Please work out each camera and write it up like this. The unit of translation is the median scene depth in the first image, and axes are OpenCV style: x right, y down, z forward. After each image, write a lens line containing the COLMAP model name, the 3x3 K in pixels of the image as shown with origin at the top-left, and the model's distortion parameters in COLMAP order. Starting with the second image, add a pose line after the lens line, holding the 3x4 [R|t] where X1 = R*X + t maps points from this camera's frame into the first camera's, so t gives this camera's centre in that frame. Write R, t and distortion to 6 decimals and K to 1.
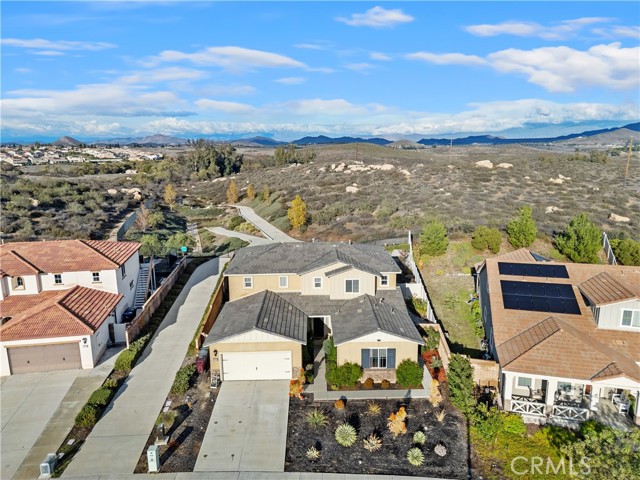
lens RADIAL K [[506.8, 0, 320.0], [0, 506.8, 240.0], [0, 0, 1]] dist [0.098915, -0.130345]
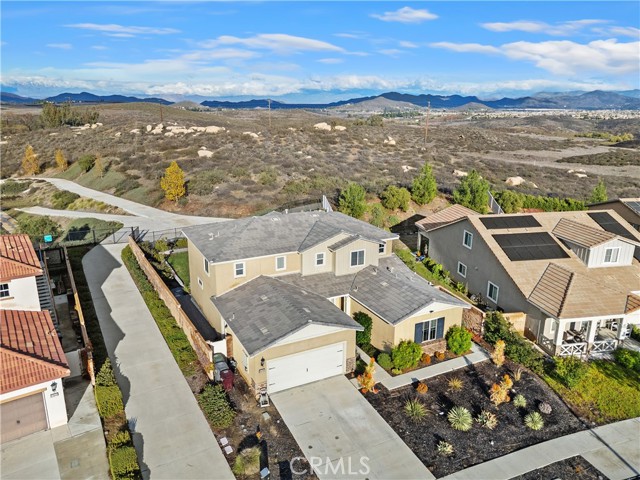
lens RADIAL K [[506.8, 0, 320.0], [0, 506.8, 240.0], [0, 0, 1]] dist [0.098915, -0.130345]
pose [[0.876718, -0.102091, 0.470045, -0.419501], [0.071133, 0.993990, 0.083213, -0.020875], [-0.475715, -0.039519, 0.878711, 0.246258]]
